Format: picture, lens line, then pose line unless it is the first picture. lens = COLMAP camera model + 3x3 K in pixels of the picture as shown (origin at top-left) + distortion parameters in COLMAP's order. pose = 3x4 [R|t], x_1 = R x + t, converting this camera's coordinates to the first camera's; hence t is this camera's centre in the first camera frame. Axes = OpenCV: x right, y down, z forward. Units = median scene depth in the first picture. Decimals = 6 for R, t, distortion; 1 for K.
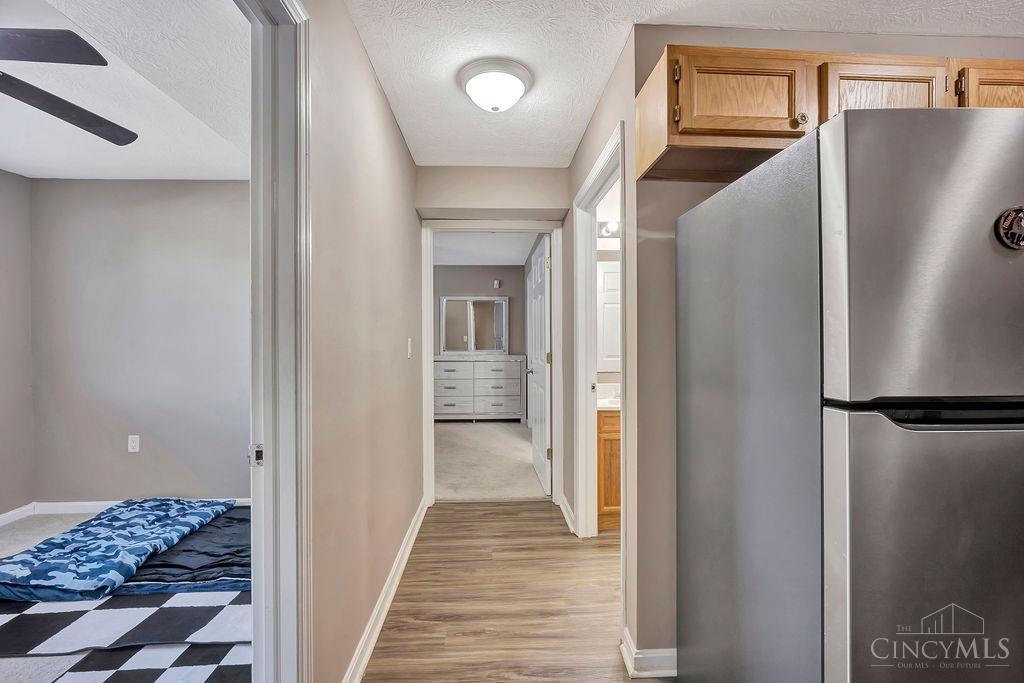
lens RADIAL K [[442.0, 0, 513.3], [0, 442.0, 346.8], [0, 0, 1]] dist [-0.007161, 0.000261]
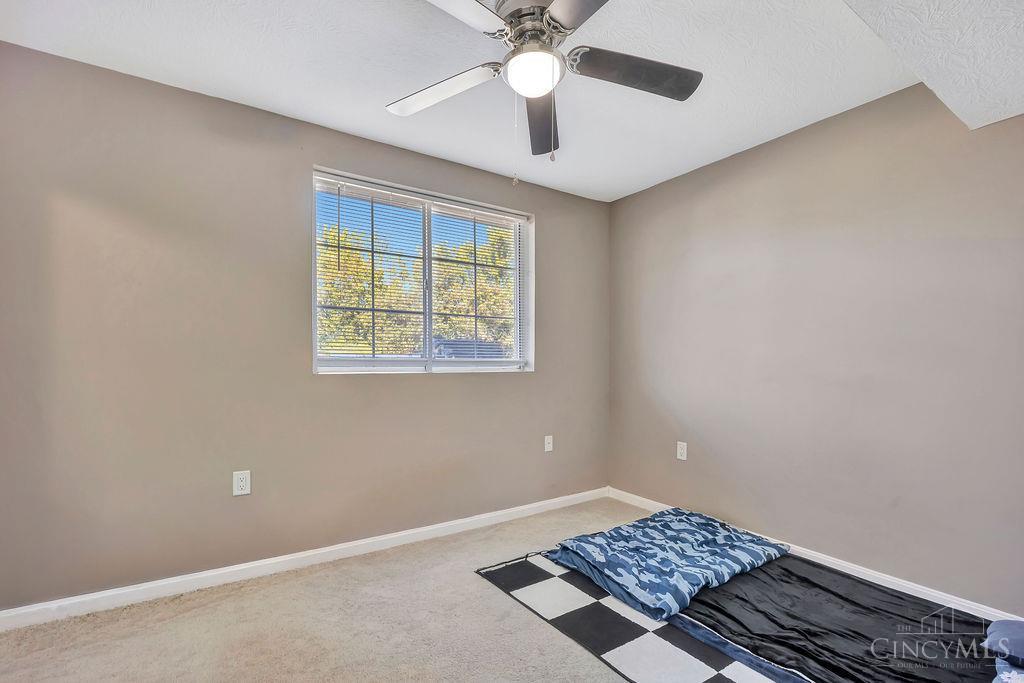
lens RADIAL K [[457.2, 0, 512.0], [0, 457.2, 341.5], [0, 0, 1]] dist [-0.002773, -0.000086]
pose [[0.504796, -0.030852, -0.862687, -0.218597], [-0.010887, 0.999054, -0.042099, 0.035173], [0.863170, 0.030643, 0.503983, 0.204958]]
